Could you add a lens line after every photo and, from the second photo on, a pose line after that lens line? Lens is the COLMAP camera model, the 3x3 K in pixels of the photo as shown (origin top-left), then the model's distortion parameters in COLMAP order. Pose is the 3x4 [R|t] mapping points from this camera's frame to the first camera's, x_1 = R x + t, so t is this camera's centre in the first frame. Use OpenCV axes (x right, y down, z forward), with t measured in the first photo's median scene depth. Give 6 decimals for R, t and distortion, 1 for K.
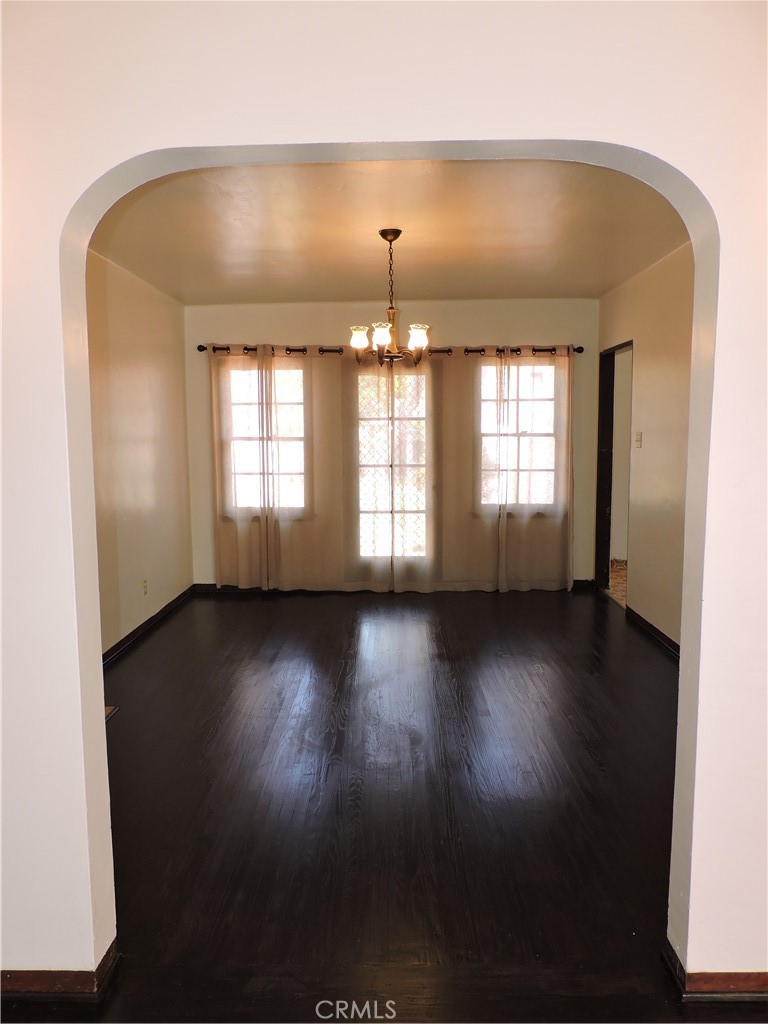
lens RADIAL K [[730.3, 0, 384.0], [0, 730.3, 512.0], [0, 0, 1]] dist [-0.002327, 0.000602]
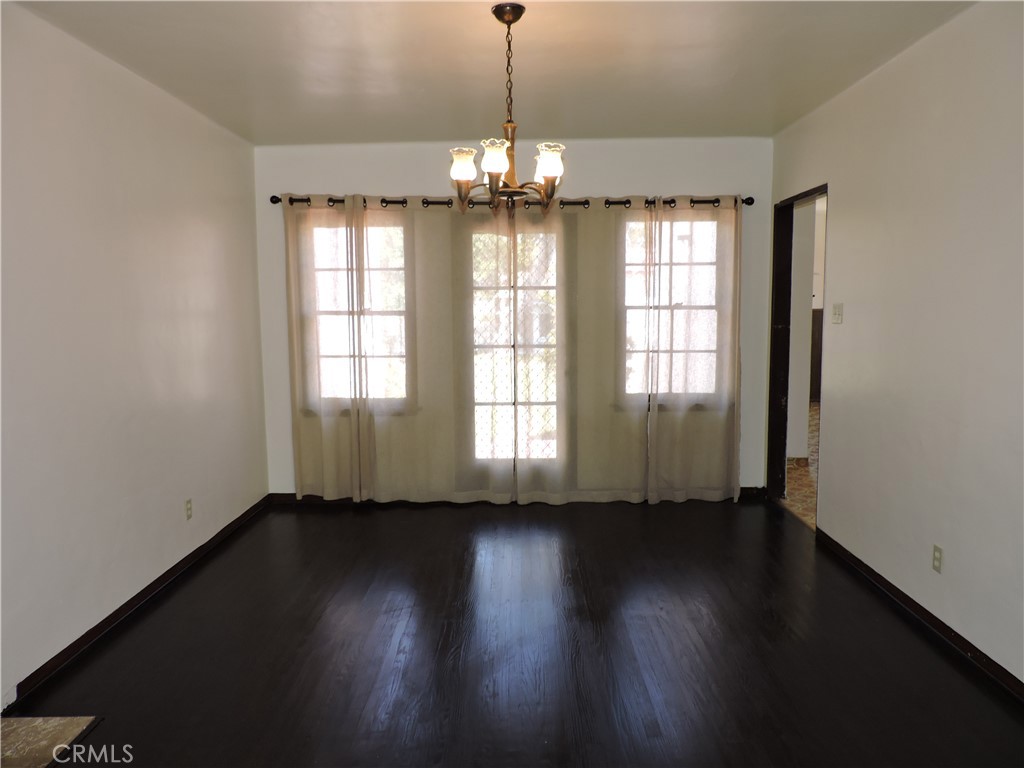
lens RADIAL K [[730.3, 0, 506.6], [0, 730.3, 382.2], [0, 0, 1]] dist [-0.002327, 0.000602]
pose [[0.999987, -0.001566, -0.004830, 0.005965], [0.001556, 0.999997, -0.002004, -0.022423], [0.004833, 0.001997, 0.999986, 0.198717]]
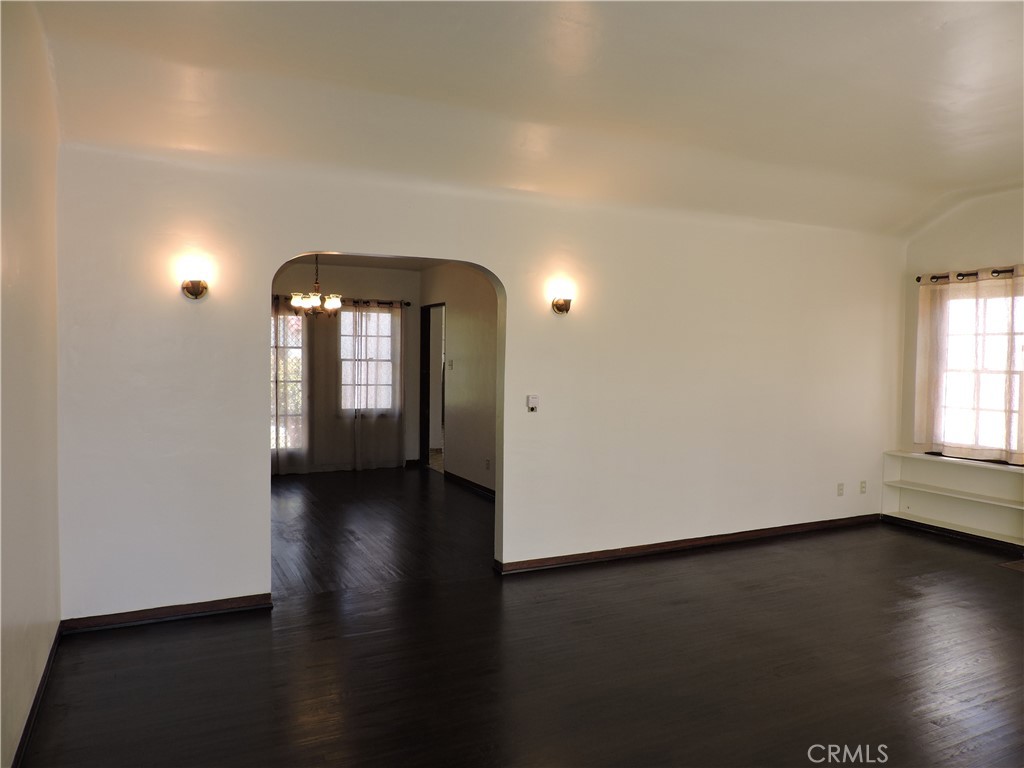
lens RADIAL K [[730.3, 0, 506.6], [0, 730.3, 382.2], [0, 0, 1]] dist [-0.002327, 0.000602]
pose [[0.893951, 0.002970, 0.448155, -0.217784], [0.028667, 0.997551, -0.063794, 0.037348], [-0.447247, 0.069876, 0.891677, -0.404146]]
